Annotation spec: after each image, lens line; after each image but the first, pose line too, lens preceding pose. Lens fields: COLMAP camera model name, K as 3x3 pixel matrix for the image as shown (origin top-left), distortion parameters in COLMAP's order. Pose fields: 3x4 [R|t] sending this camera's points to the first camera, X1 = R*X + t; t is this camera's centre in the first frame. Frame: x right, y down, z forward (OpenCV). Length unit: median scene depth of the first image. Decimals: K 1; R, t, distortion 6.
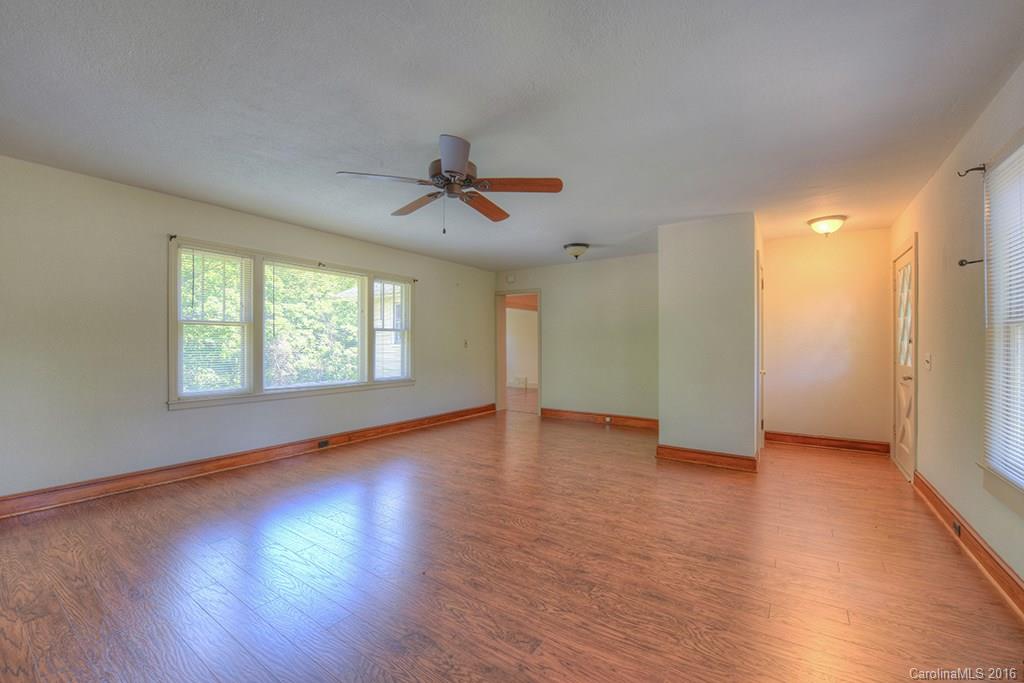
lens RADIAL K [[415.4, 0, 509.6], [0, 415.4, 335.2], [0, 0, 1]] dist [-0.020083, -0.000626]
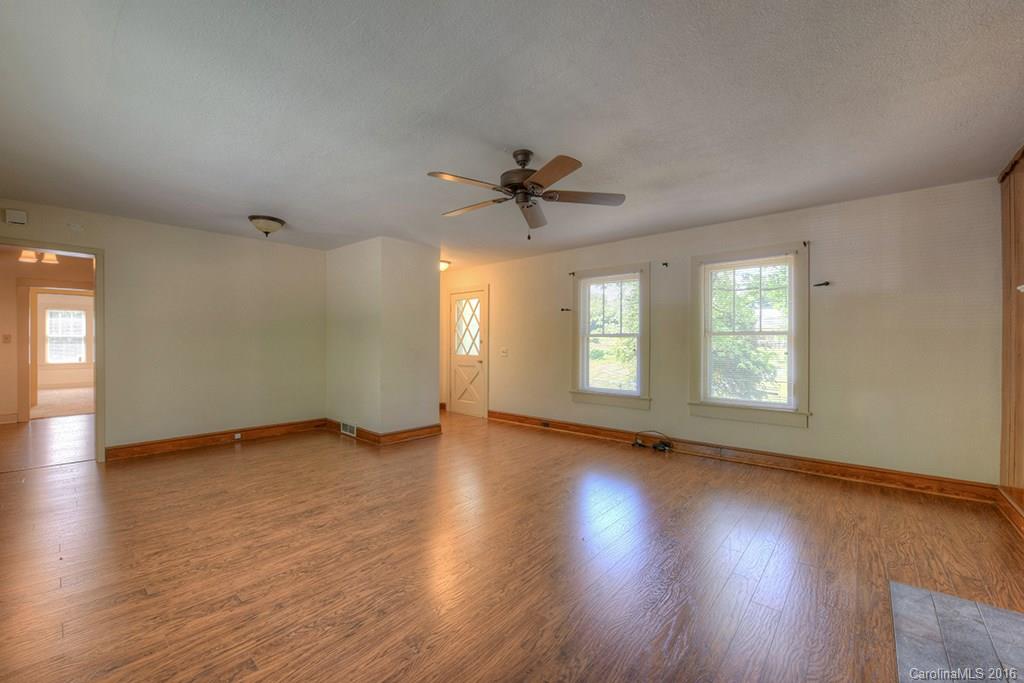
lens RADIAL K [[415.4, 0, 517.7], [0, 415.4, 346.7], [0, 0, 1]] dist [-0.020083, -0.000626]
pose [[0.097630, -0.011737, 0.995154, -0.865311], [-0.025628, 0.999569, 0.014303, 0.007437], [-0.994893, -0.026900, 0.097288, 0.666468]]
